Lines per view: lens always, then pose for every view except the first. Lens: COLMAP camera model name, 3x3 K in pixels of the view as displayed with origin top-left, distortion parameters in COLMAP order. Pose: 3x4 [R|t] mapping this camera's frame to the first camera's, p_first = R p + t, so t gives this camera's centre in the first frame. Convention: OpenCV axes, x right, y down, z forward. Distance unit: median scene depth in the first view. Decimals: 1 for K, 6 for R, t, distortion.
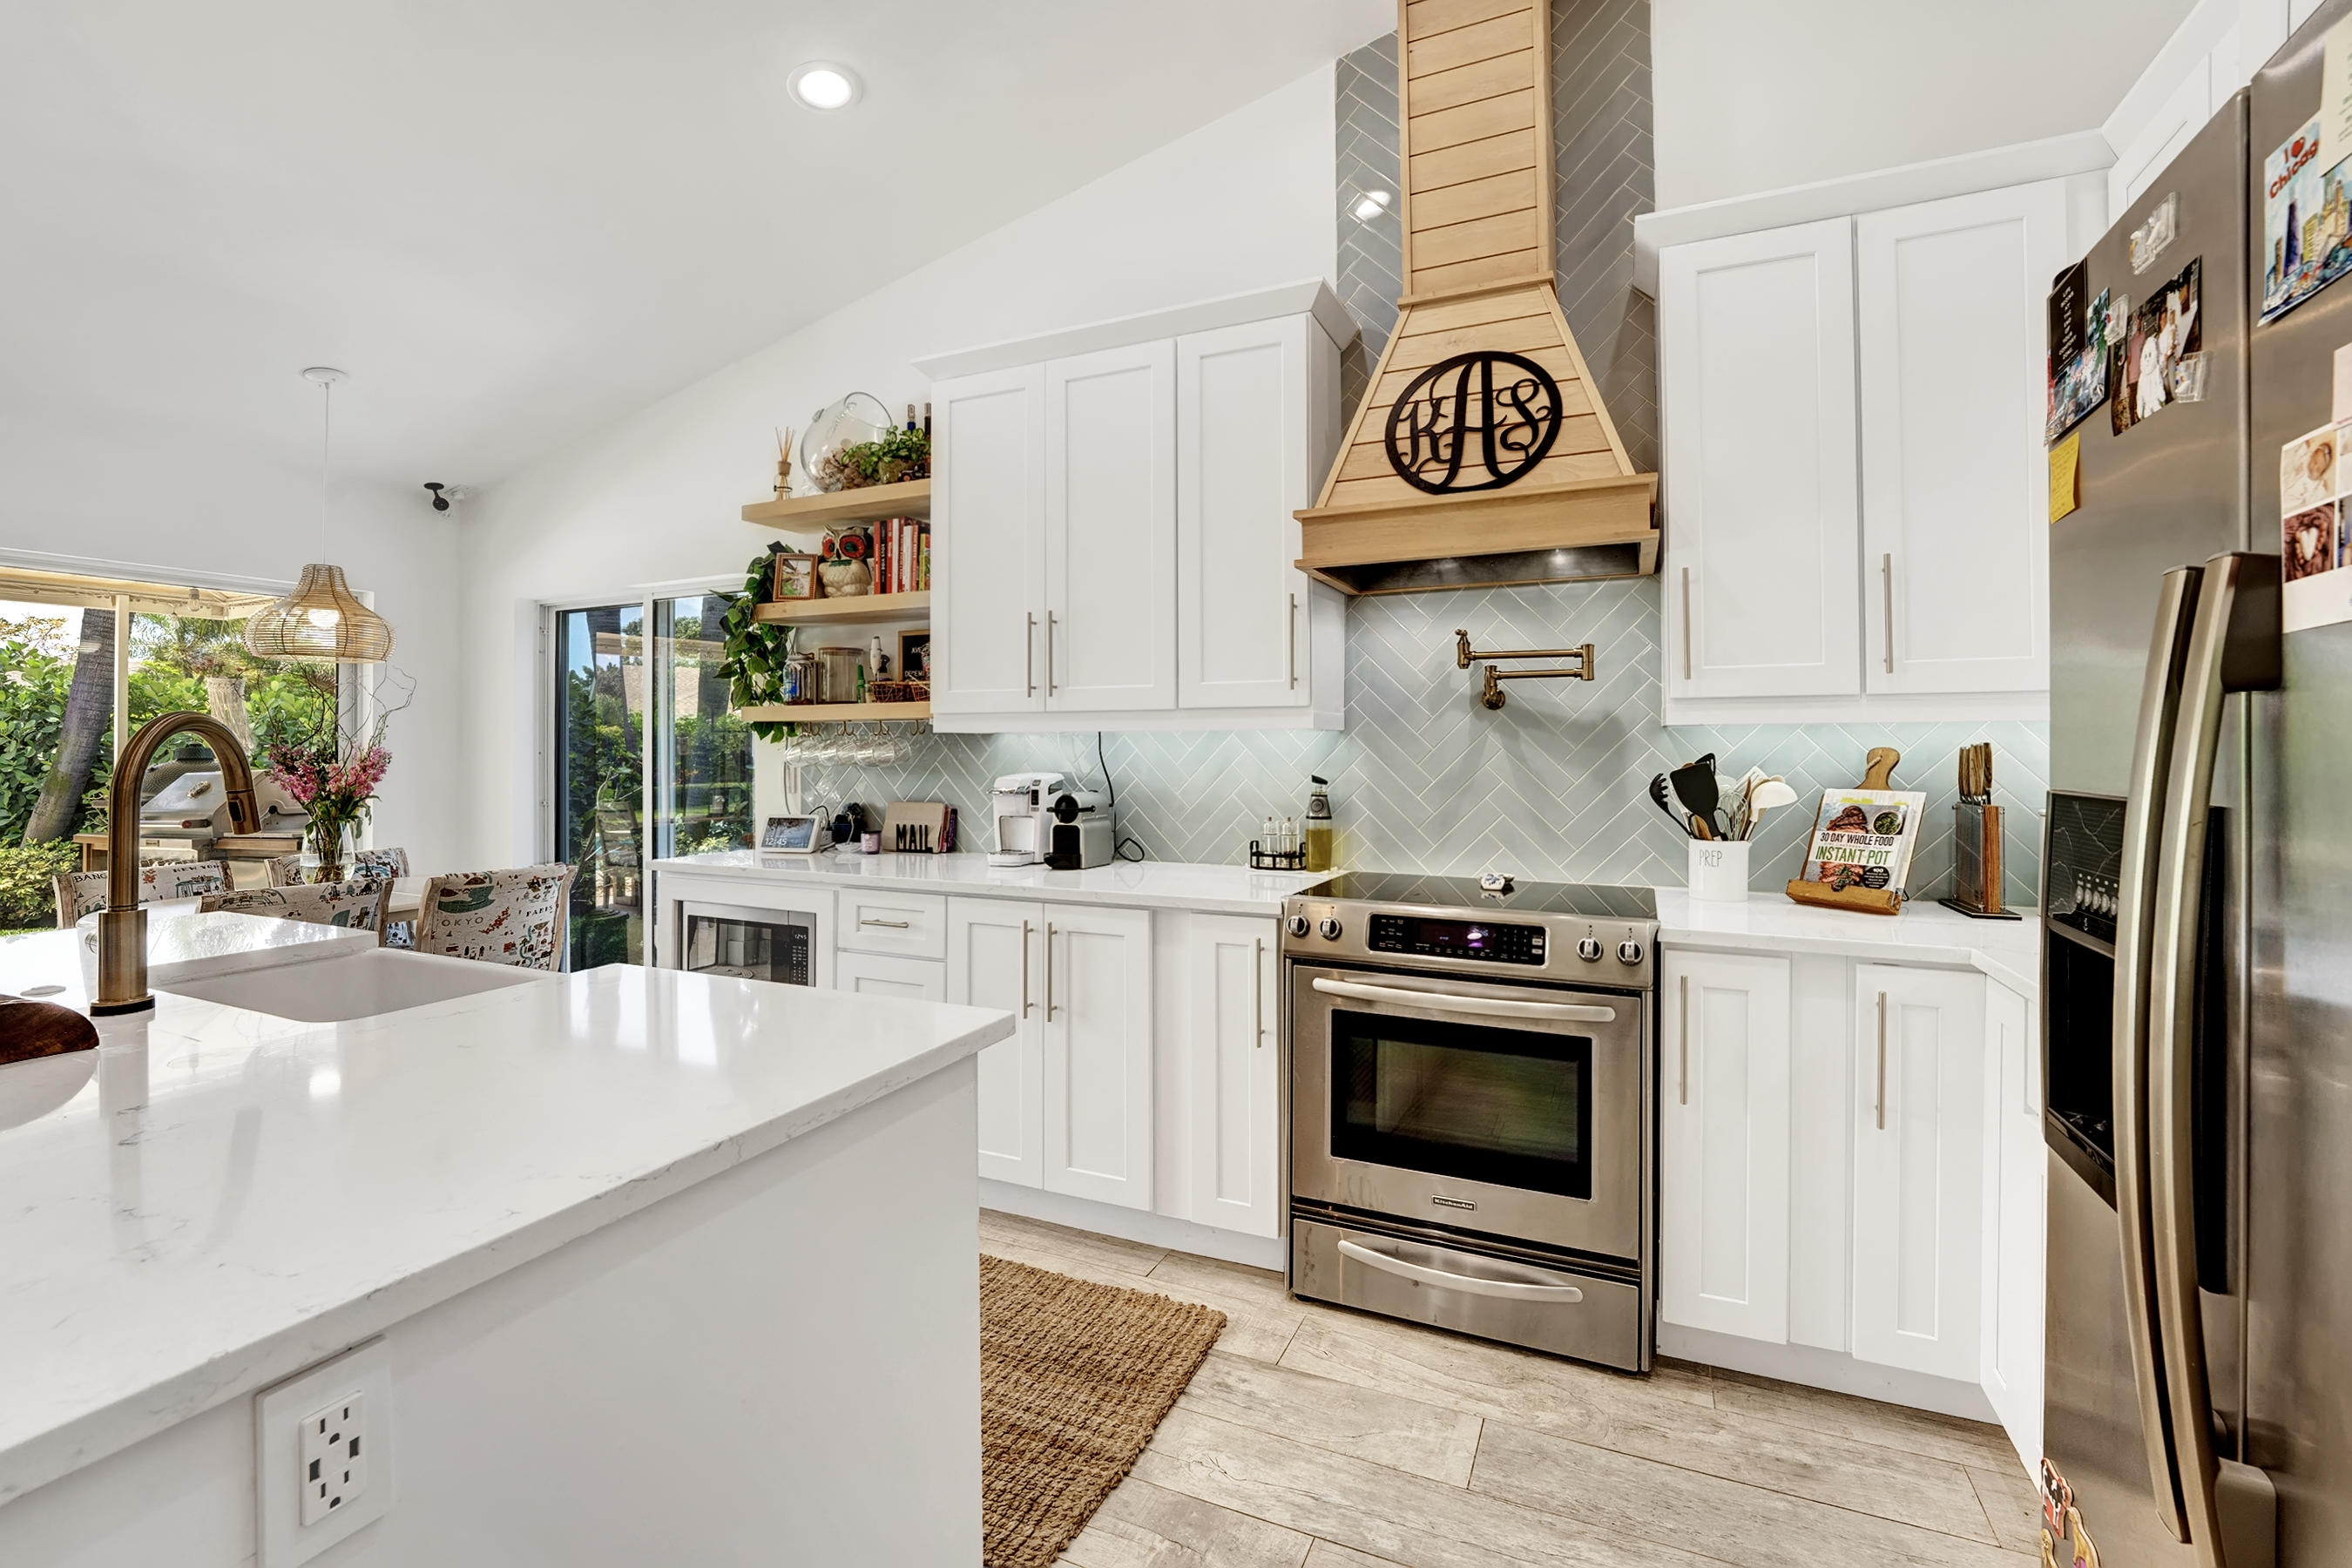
lens RADIAL K [[975.8, 0, 1150.5], [0, 975.8, 719.3], [0, 0, 1]] dist [-0.029922, 0.004198]
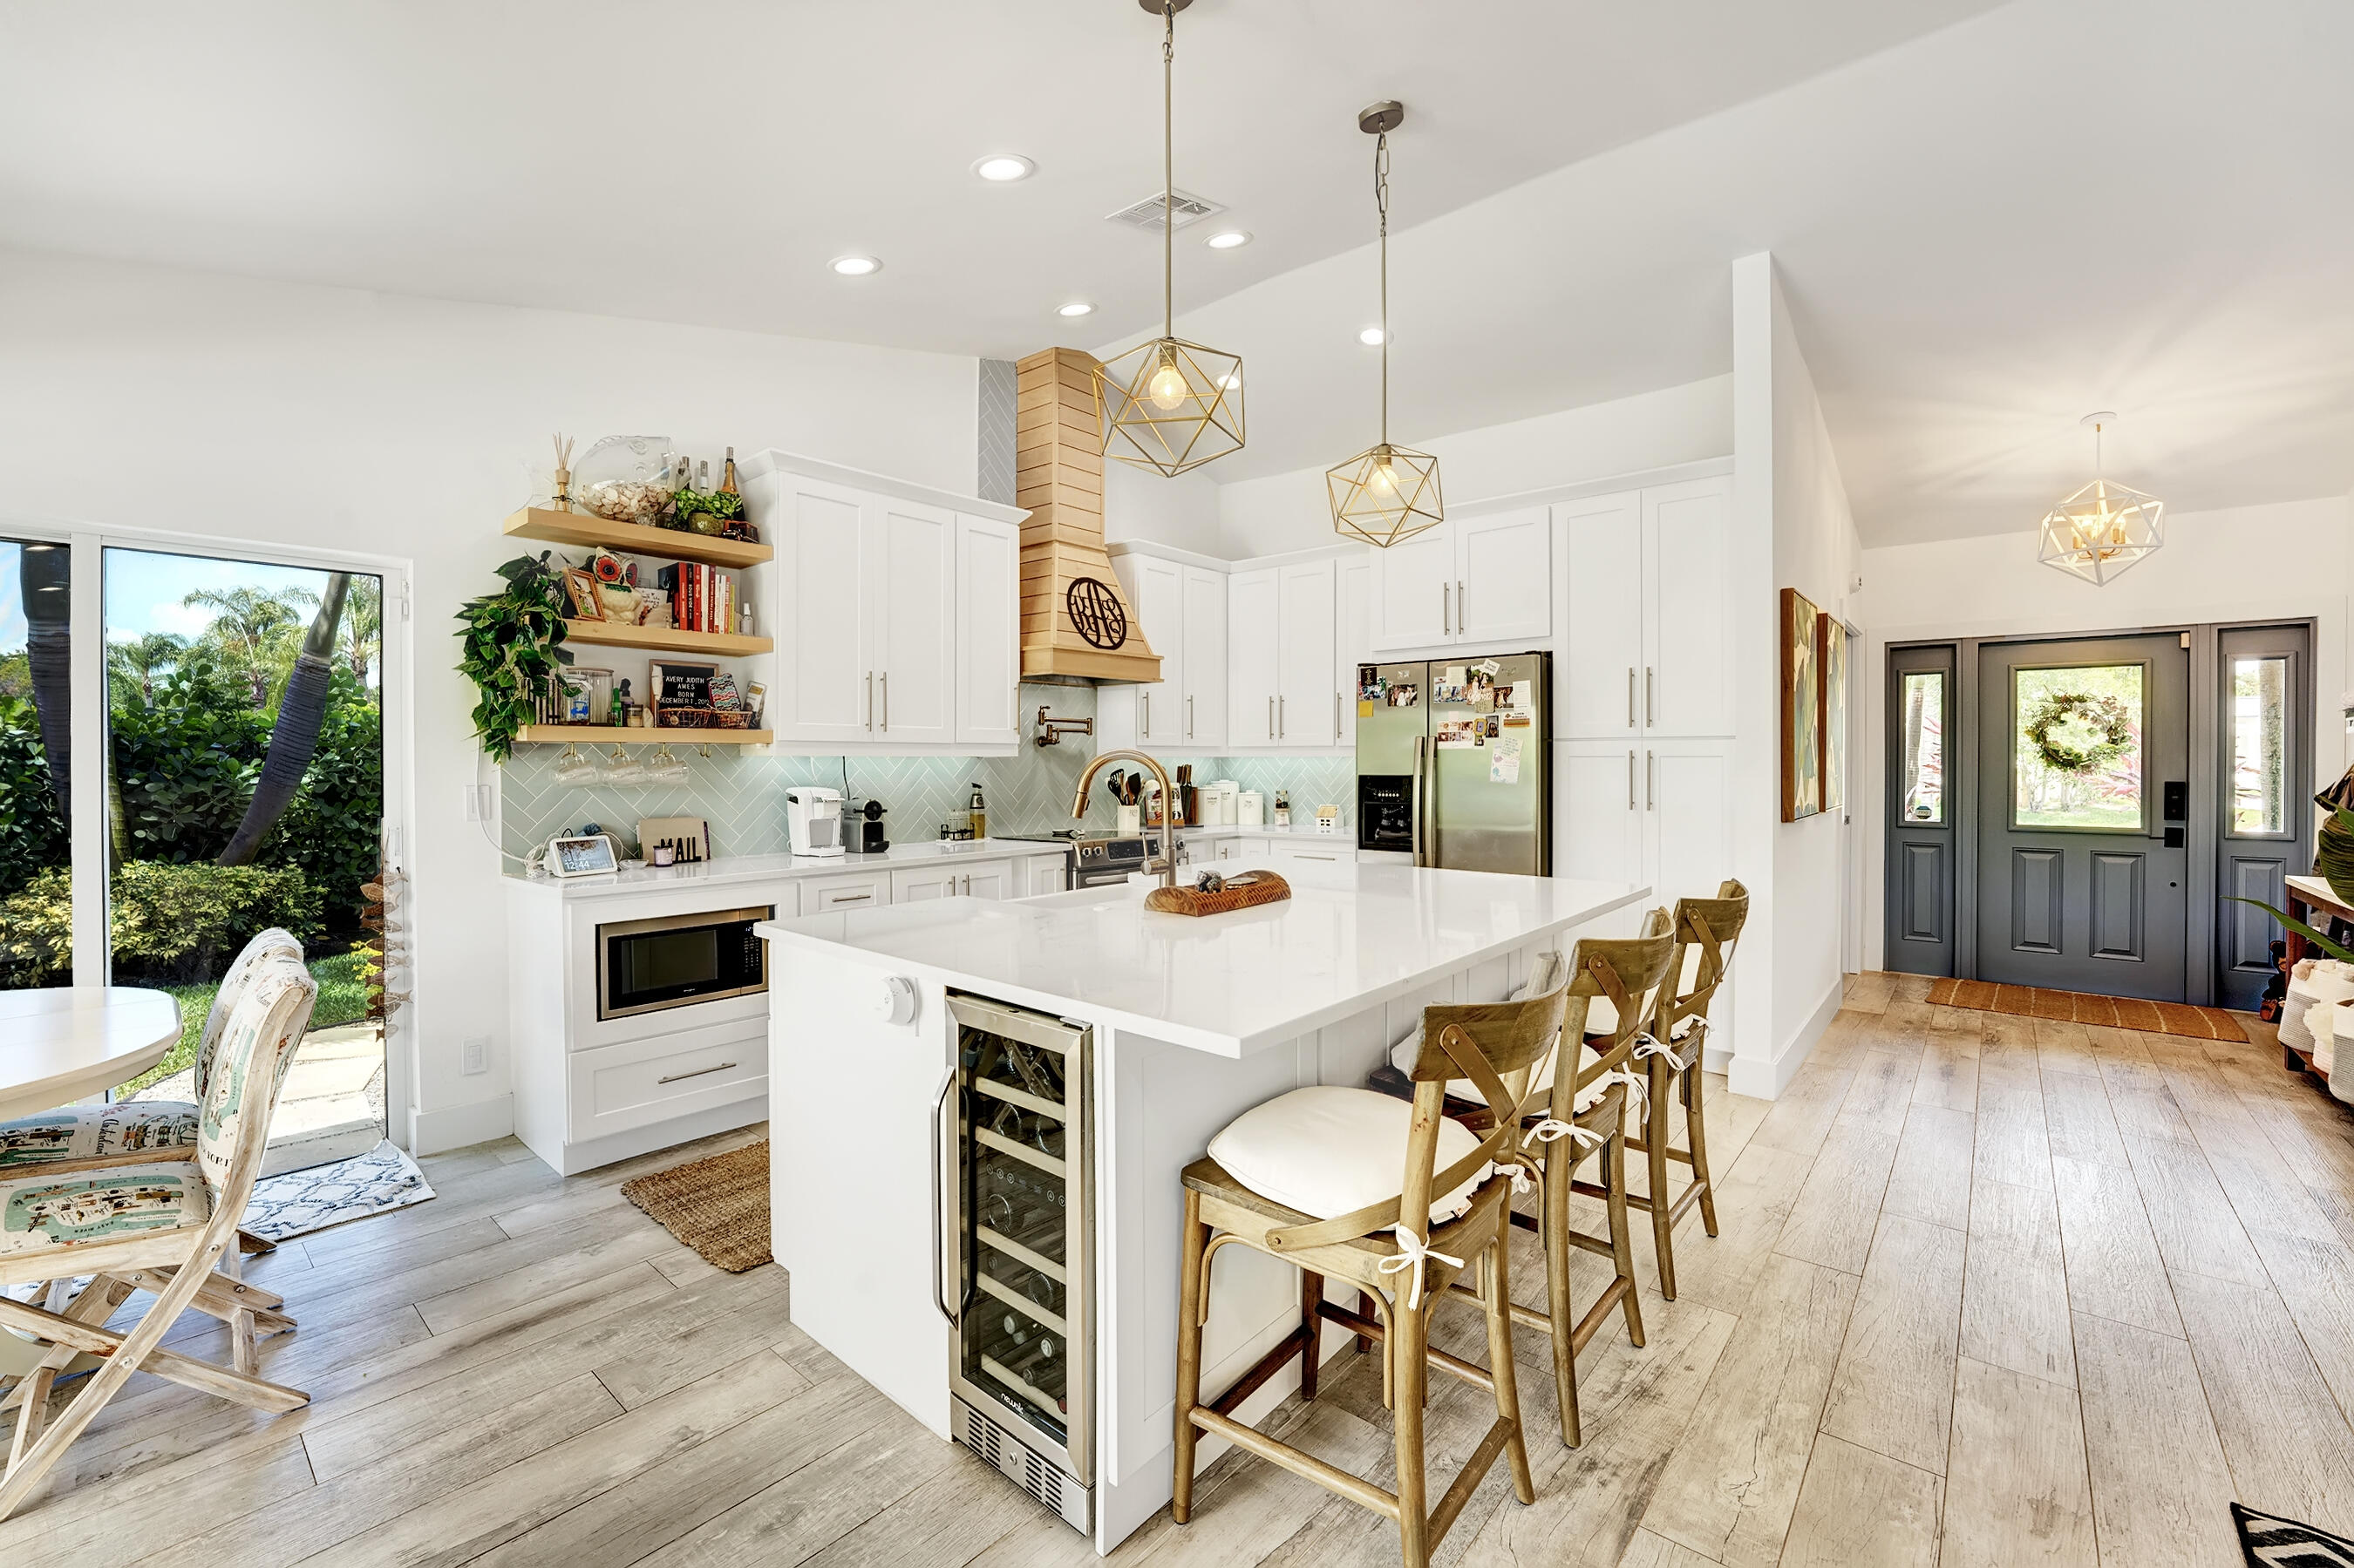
lens RADIAL K [[976.4, 0, 1160.0], [0, 976.4, 766.2], [0, 0, 1]] dist [-0.029922, 0.004198]
pose [[0.299543, -0.002290, 0.954080, -1.489846], [-0.024469, 0.999650, 0.010082, 0.002580], [-0.953769, -0.026365, 0.299382, 0.195956]]
